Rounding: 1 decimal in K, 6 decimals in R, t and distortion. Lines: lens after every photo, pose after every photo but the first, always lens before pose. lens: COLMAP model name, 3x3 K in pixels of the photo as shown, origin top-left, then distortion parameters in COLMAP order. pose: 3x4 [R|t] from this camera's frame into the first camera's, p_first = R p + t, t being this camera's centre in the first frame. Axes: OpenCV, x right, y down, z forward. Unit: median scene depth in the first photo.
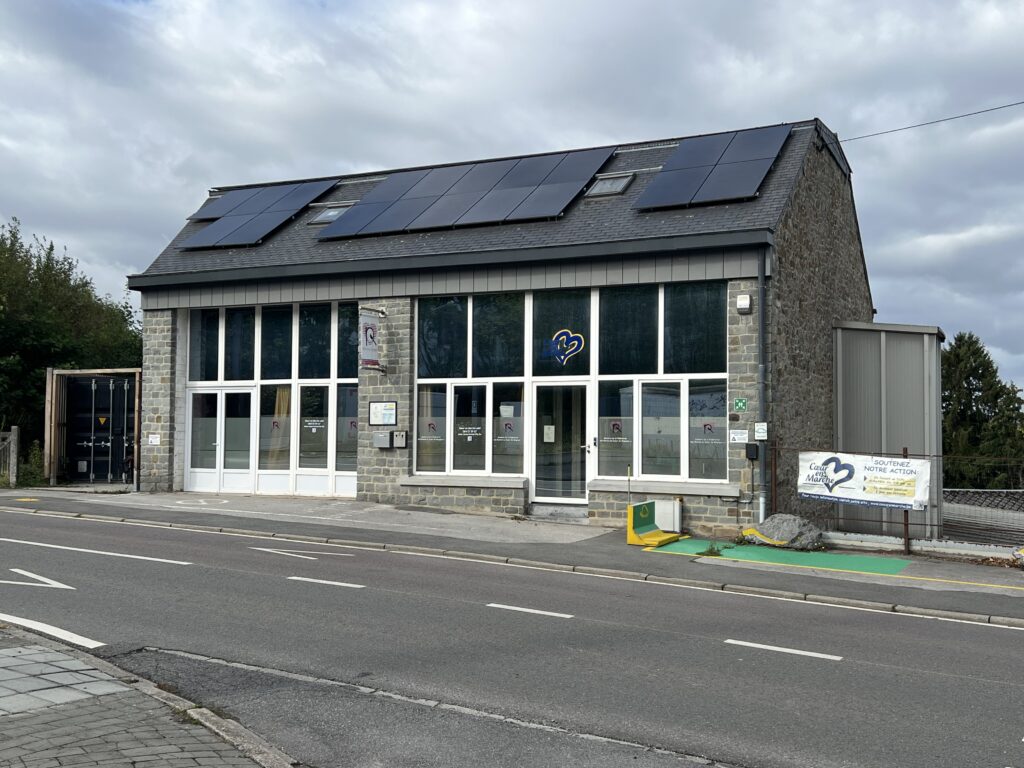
lens RADIAL K [[1153.2, 0, 511.7], [0, 1153.2, 381.9], [0, 0, 1]] dist [0.124518, 0.000000]
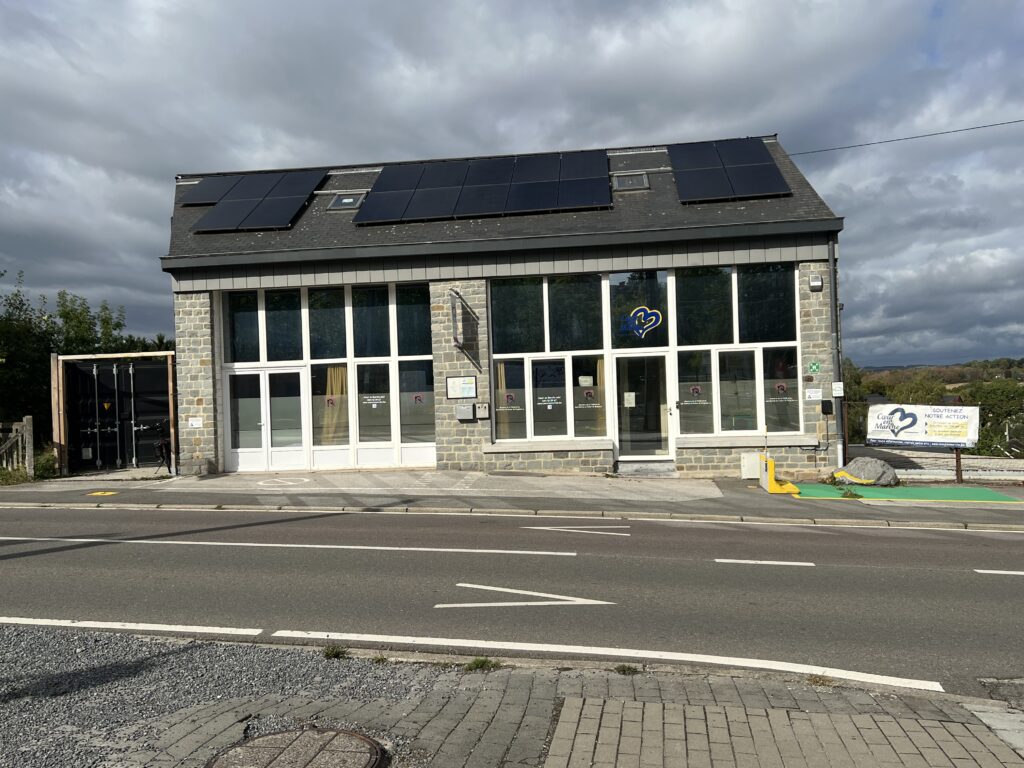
lens RADIAL K [[848.8, 0, 512.0], [0, 848.8, 384.1], [0, 0, 1]] dist [0.080286, -0.013859]
pose [[0.937771, -0.036097, 0.345373, -0.352194], [0.026262, 0.999106, 0.033115, -0.000654], [-0.346260, -0.021985, 0.937881, 0.253552]]
